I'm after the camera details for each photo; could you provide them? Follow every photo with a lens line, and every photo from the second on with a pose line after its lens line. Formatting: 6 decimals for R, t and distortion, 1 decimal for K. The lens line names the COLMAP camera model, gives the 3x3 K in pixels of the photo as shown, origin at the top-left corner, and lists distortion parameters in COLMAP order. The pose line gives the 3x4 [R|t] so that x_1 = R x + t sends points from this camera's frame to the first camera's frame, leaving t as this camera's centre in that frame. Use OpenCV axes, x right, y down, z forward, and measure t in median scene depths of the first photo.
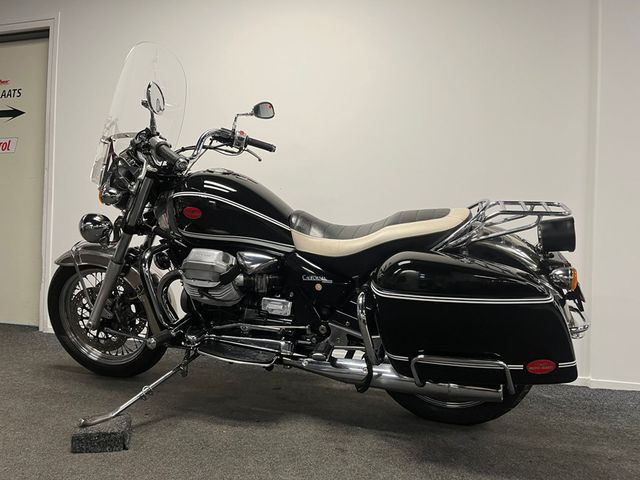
lens RADIAL K [[468.3, 0, 320.0], [0, 468.3, 240.0], [0, 0, 1]] dist [0.046567, -0.004752]
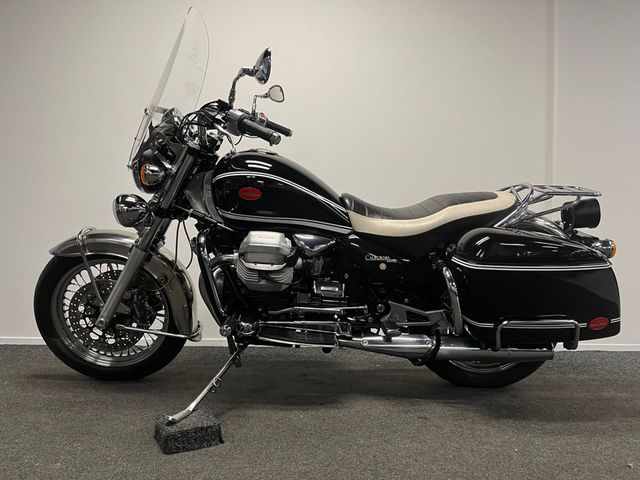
lens RADIAL K [[468.3, 0, 320.0], [0, 468.3, 240.0], [0, 0, 1]] dist [0.046567, -0.004752]
pose [[0.960741, -0.015234, 0.277027, -0.400387], [0.016039, 0.999871, -0.000639, 0.039436], [-0.276982, 0.005057, 0.960862, 0.047127]]
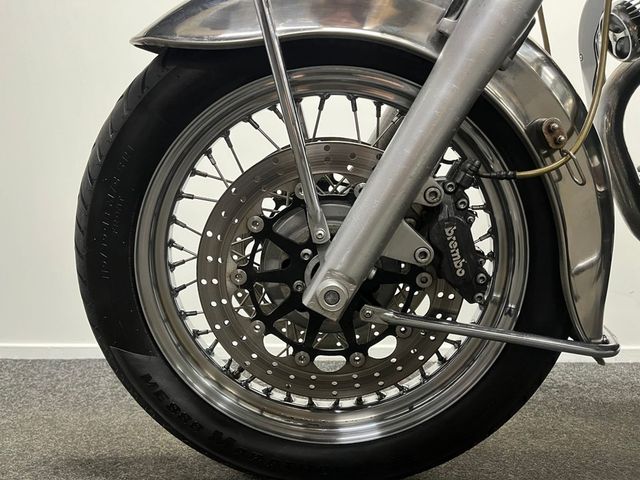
lens RADIAL K [[468.3, 0, 320.0], [0, 468.3, 240.0], [0, 0, 1]] dist [0.046567, -0.004752]
pose [[0.964837, -0.020130, 0.262078, -0.656202], [0.022310, 0.999737, -0.005344, 0.182502], [-0.261902, 0.011003, 0.965032, 0.926446]]
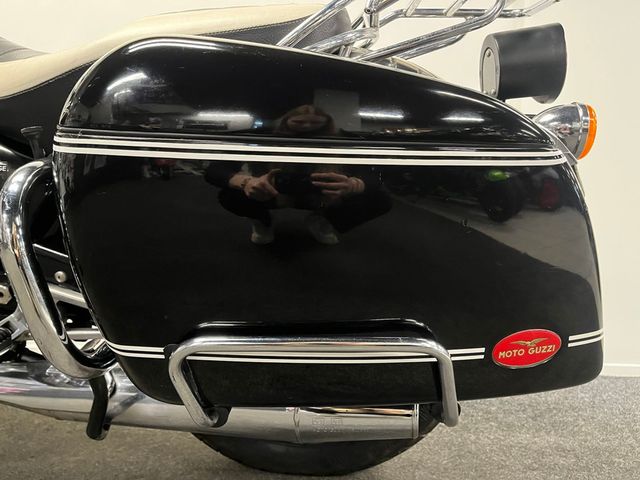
lens RADIAL K [[468.3, 0, 320.0], [0, 468.3, 240.0], [0, 0, 1]] dist [0.046567, -0.004752]
pose [[0.972362, -0.006449, 0.233390, 0.173009], [0.002928, 0.999877, 0.015427, 0.136369], [-0.233461, -0.014317, 0.972261, 0.525878]]
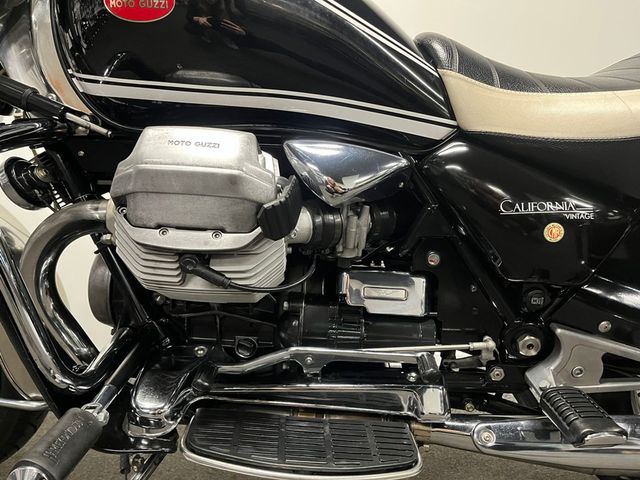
lens RADIAL K [[468.3, 0, 320.0], [0, 468.3, 240.0], [0, 0, 1]] dist [0.046567, -0.004752]
pose [[0.964016, -0.051144, 0.260877, -0.247436], [0.029945, 0.995965, 0.084599, 0.068551], [-0.264151, -0.073743, 0.961658, 0.678107]]
